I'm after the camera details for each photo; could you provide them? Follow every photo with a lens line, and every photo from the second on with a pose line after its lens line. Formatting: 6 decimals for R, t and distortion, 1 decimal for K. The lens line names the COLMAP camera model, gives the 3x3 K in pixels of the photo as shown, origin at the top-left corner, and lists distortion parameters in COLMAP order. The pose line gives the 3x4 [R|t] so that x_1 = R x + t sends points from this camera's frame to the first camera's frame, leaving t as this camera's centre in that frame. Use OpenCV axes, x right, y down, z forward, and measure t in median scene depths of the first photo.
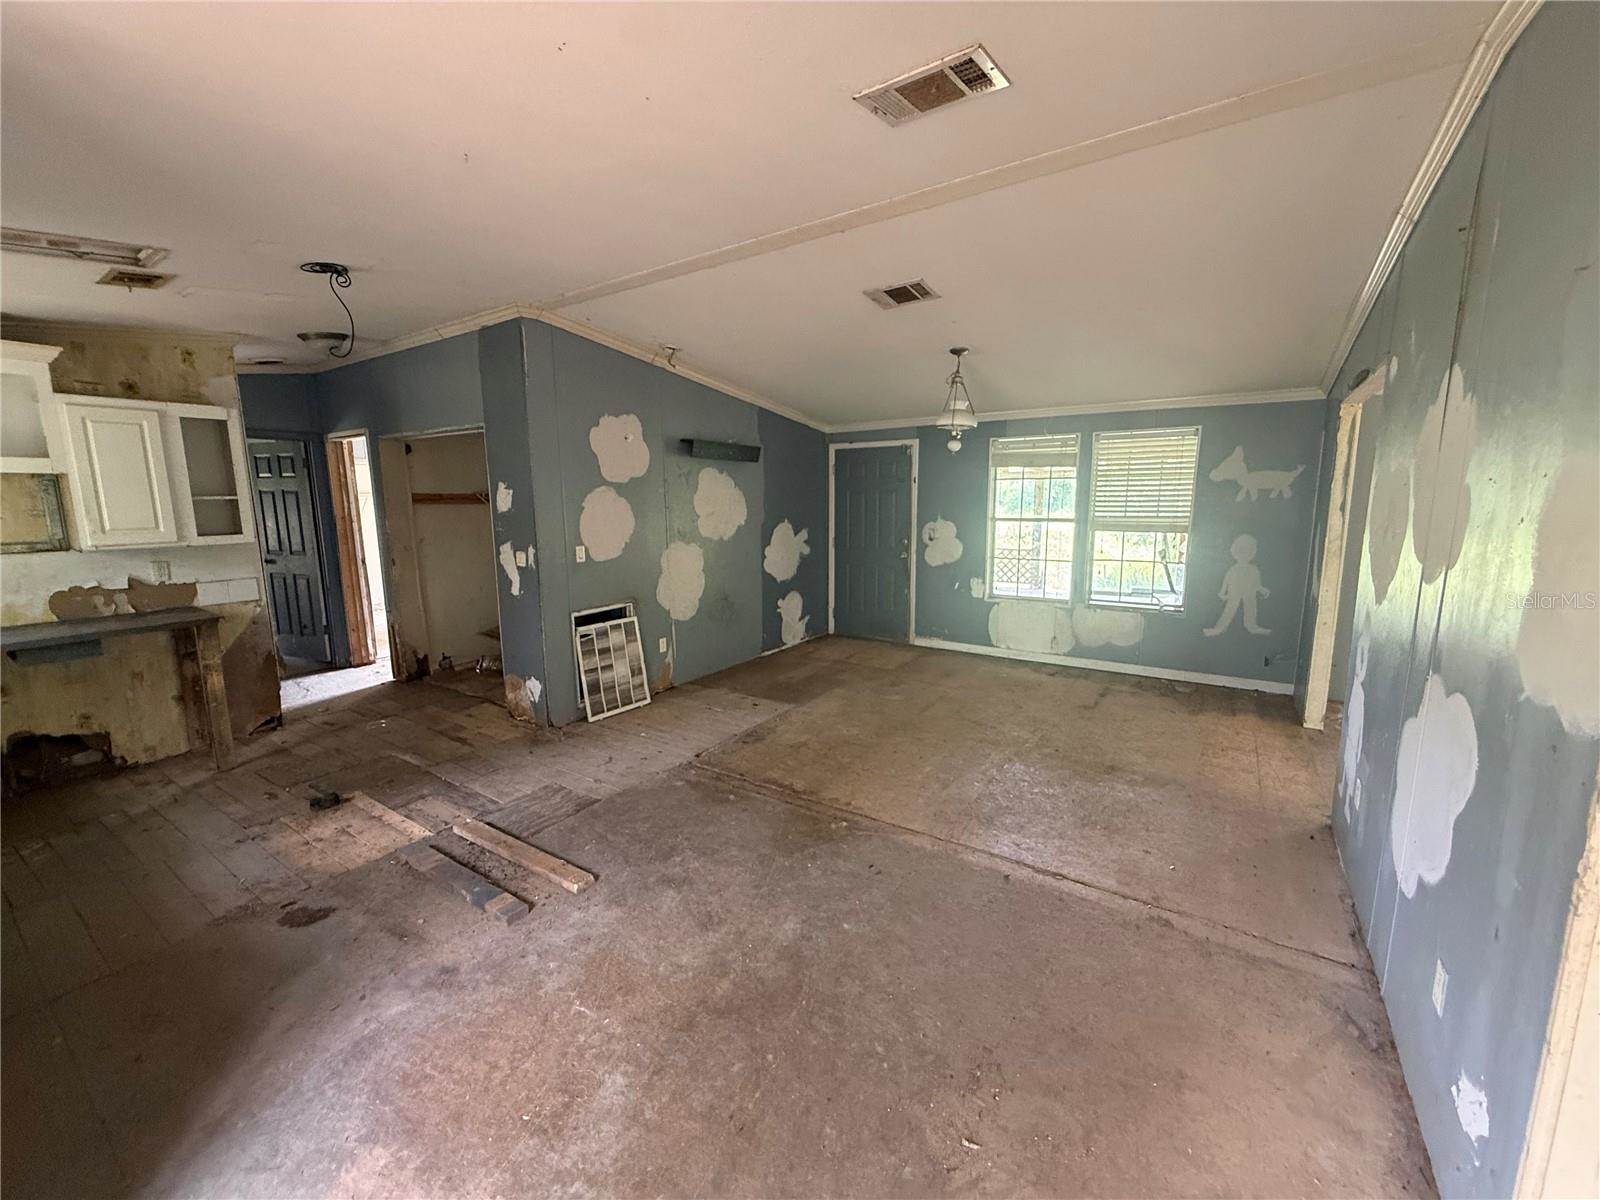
lens RADIAL K [[638.3, 0, 796.0], [0, 638.3, 598.2], [0, 0, 1]] dist [0.000225, 0.000208]
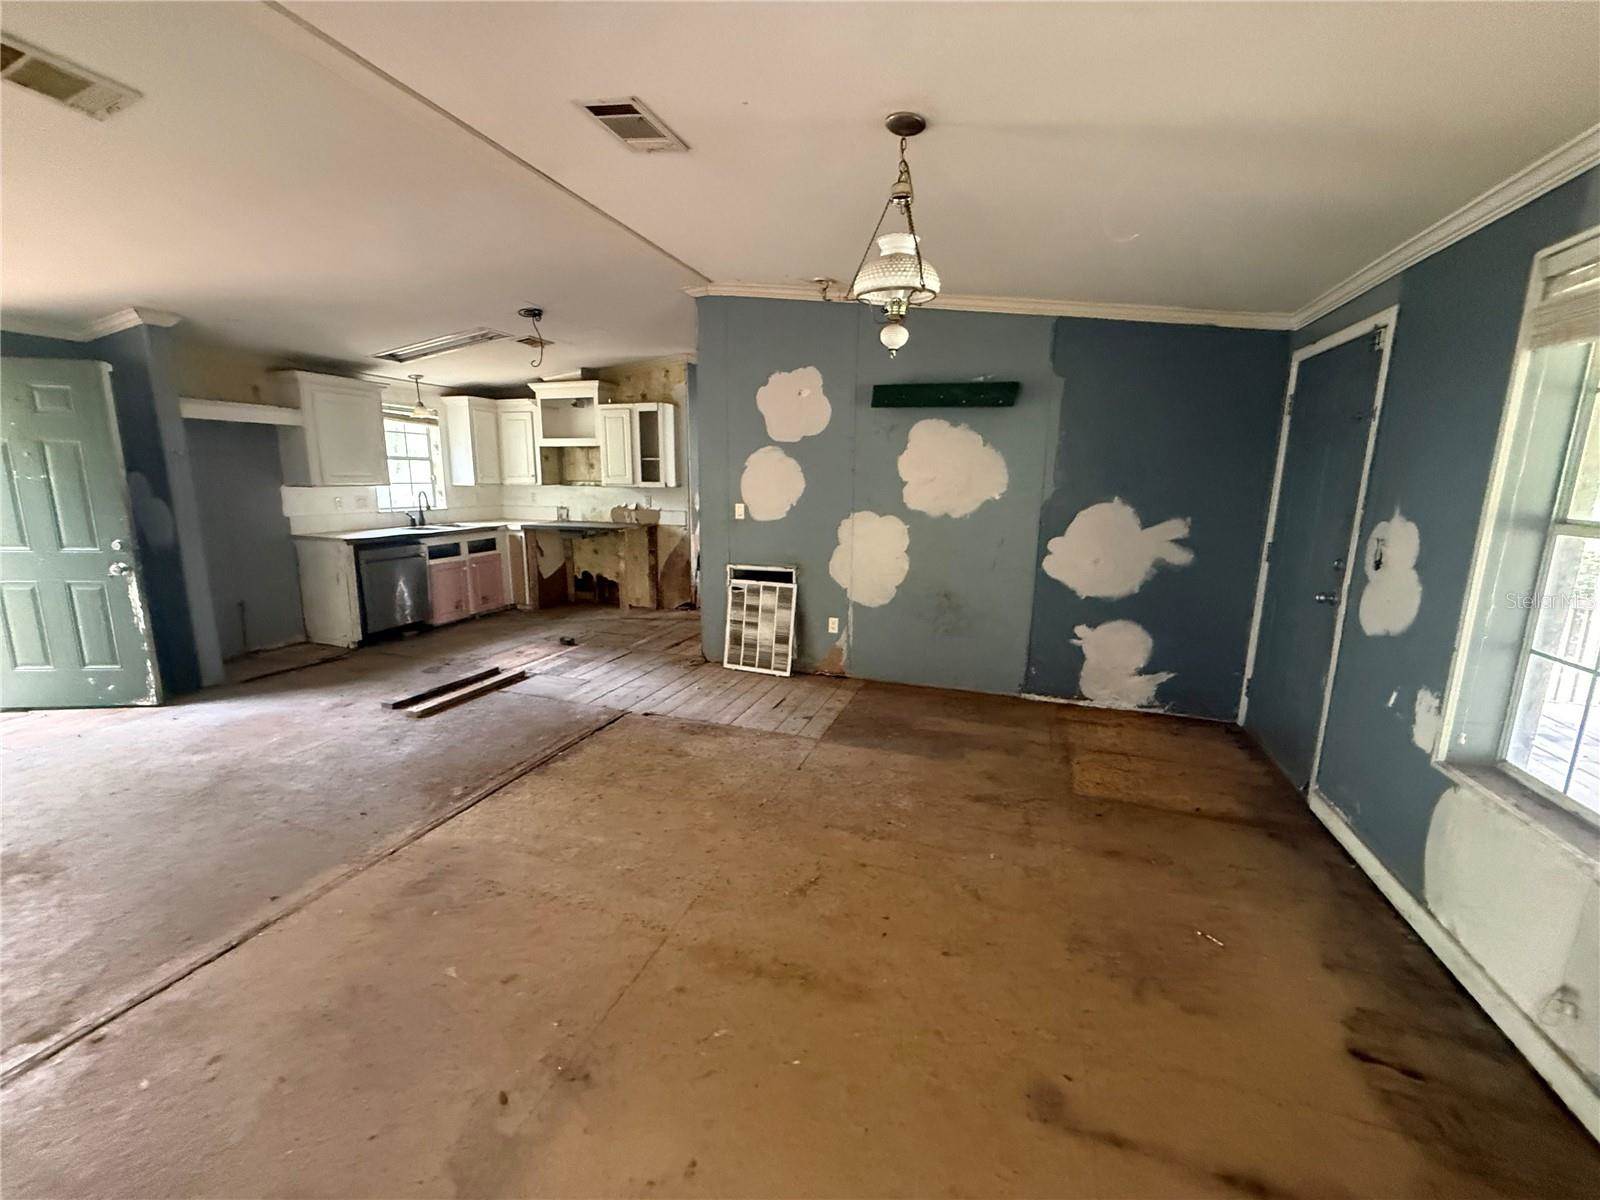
lens RADIAL K [[638.3, 0, 796.0], [0, 638.3, 598.2], [0, 0, 1]] dist [0.000225, 0.000208]
pose [[0.254311, 0.194860, -0.947289, 0.665171], [-0.166744, 0.973658, 0.155519, -0.101053], [0.952640, 0.118405, 0.280104, 0.751407]]
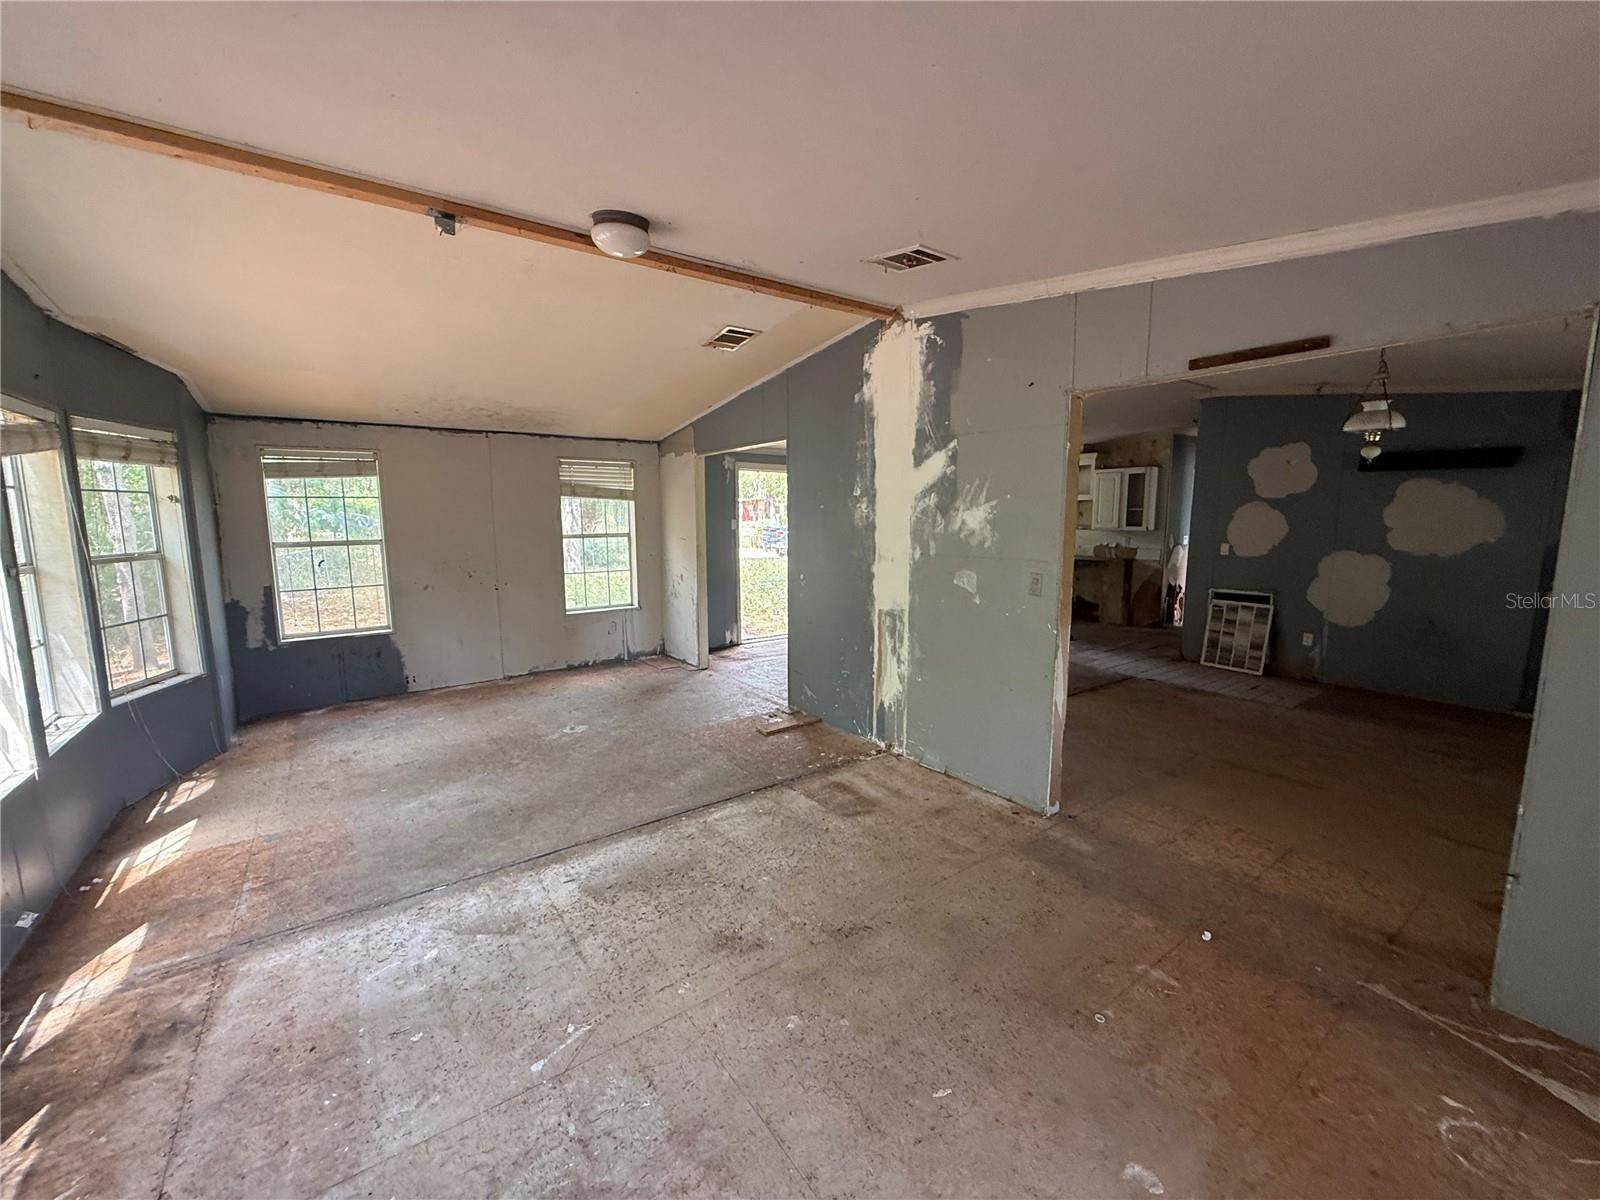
lens RADIAL K [[638.3, 0, 796.0], [0, 638.3, 598.2], [0, 0, 1]] dist [0.000225, 0.000208]
pose [[-0.345632, 0.133442, -0.928833, 1.242243], [-0.143251, 0.970732, 0.192767, -0.093175], [0.927371, 0.199683, -0.316401, 0.541407]]
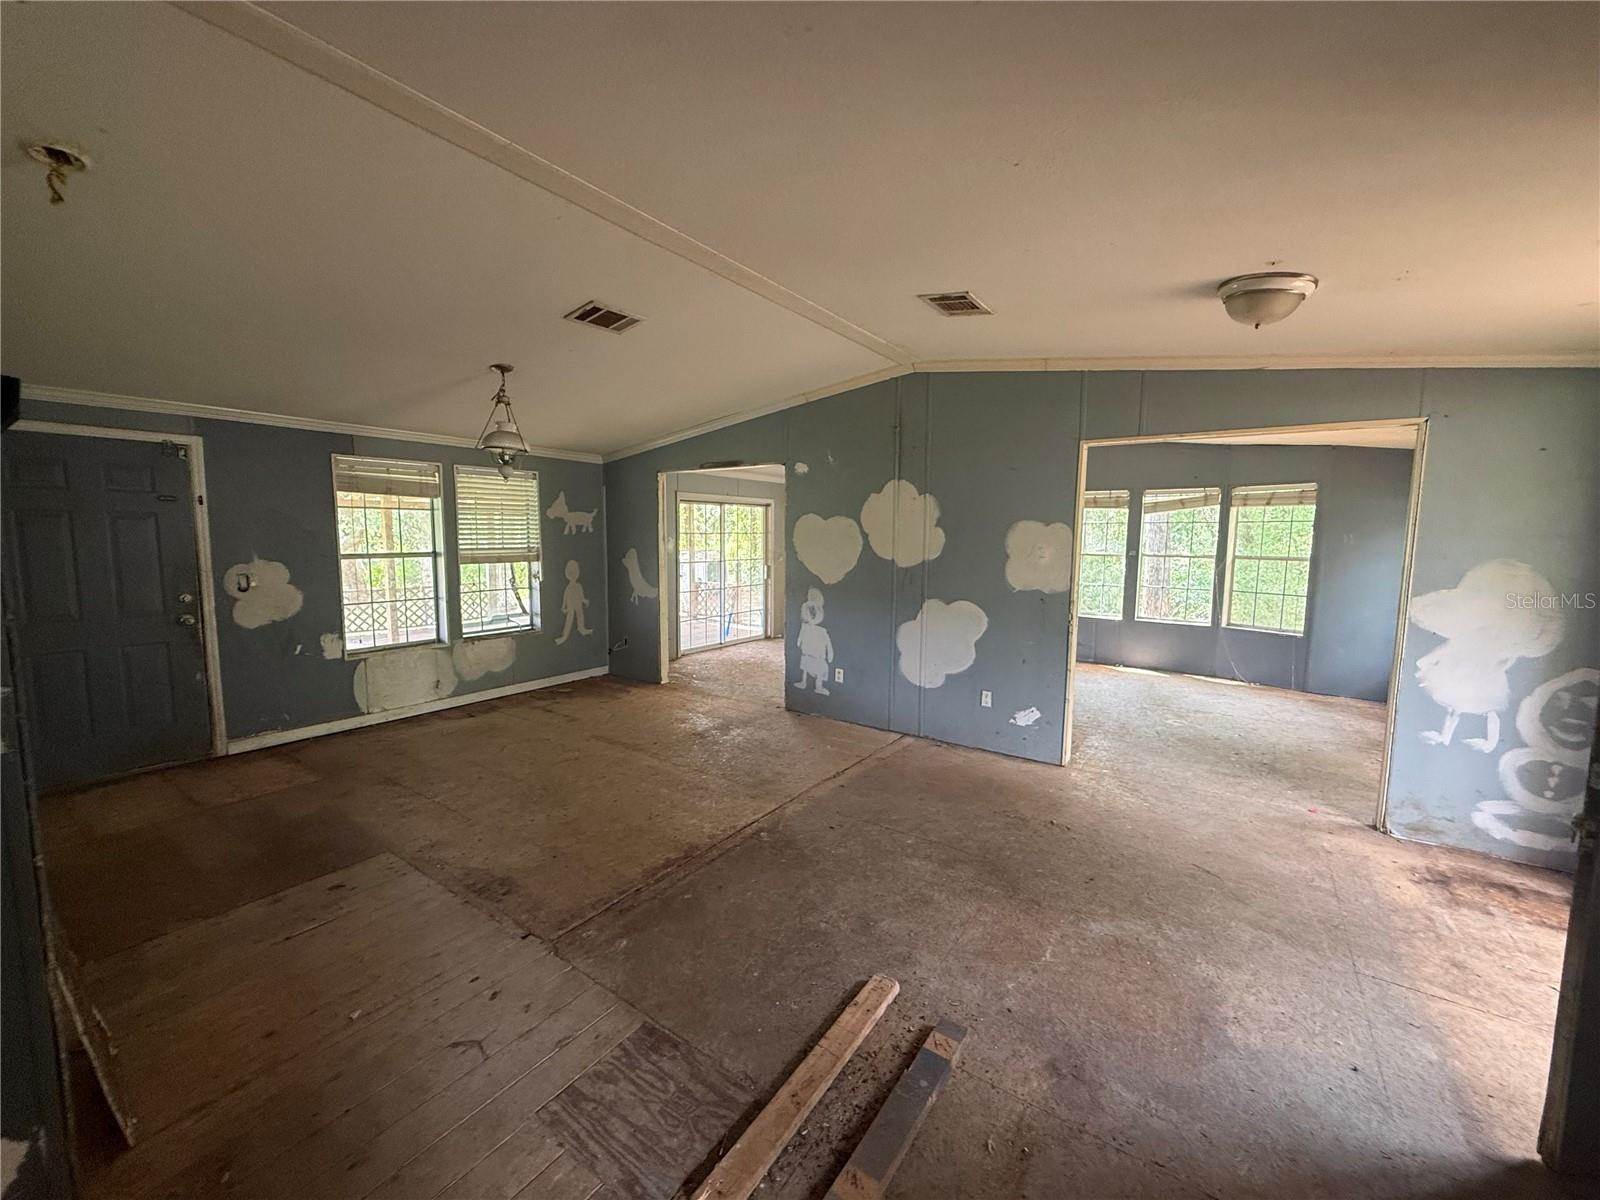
lens RADIAL K [[638.3, 0, 796.0], [0, 638.3, 598.2], [0, 0, 1]] dist [0.000225, 0.000208]
pose [[0.020322, -0.095491, 0.995223, -0.599919], [0.151159, 0.984279, 0.091355, -0.076842], [-0.988300, 0.148581, 0.034437, 0.543713]]
